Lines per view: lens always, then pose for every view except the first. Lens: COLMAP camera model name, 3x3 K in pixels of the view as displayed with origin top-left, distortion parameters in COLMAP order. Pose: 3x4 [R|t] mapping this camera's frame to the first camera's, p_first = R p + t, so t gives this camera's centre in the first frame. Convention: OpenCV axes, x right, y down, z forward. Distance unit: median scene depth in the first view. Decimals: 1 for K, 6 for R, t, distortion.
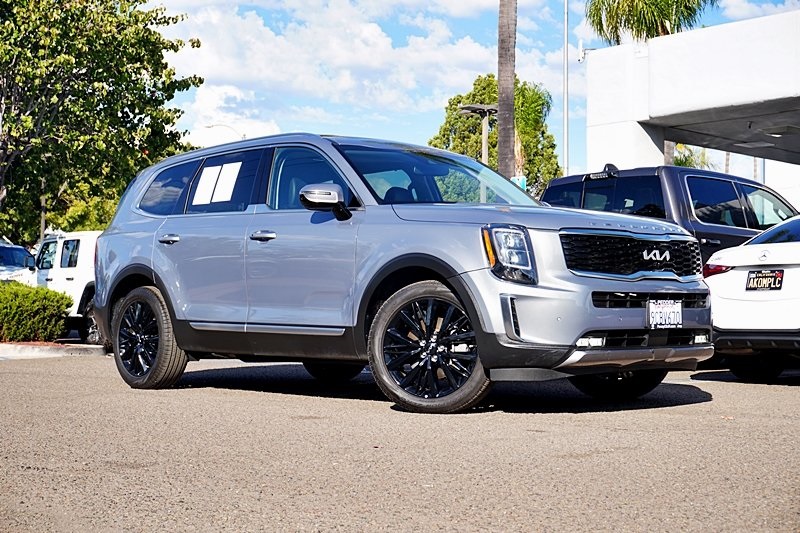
lens RADIAL K [[1200.8, 0, 400.0], [0, 1200.8, 266.5], [0, 0, 1]] dist [0.001901, -0.001334]
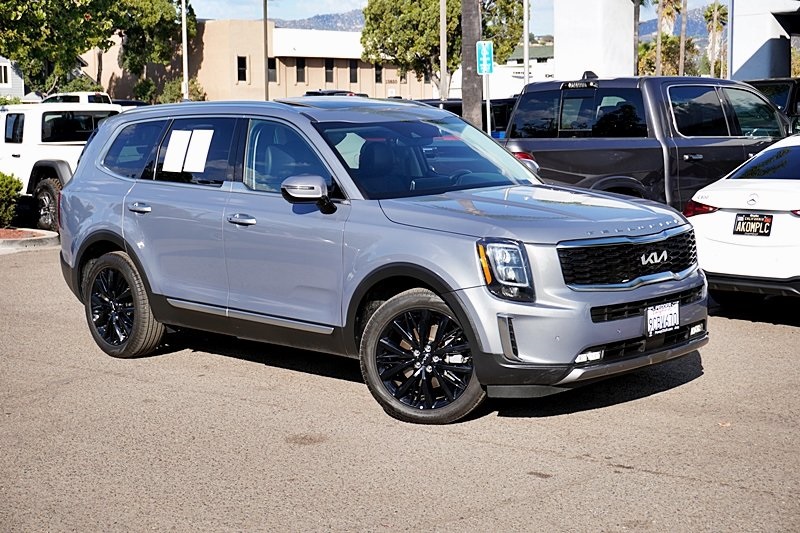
lens RADIAL K [[1239.2, 0, 400.0], [0, 1239.2, 266.5], [0, 0, 1]] dist [-0.011623, -0.038284]
pose [[0.998990, -0.027869, 0.035238, -0.027345], [0.022375, 0.988783, 0.147671, -0.150982], [-0.038958, -0.146734, 0.988409, 0.013233]]
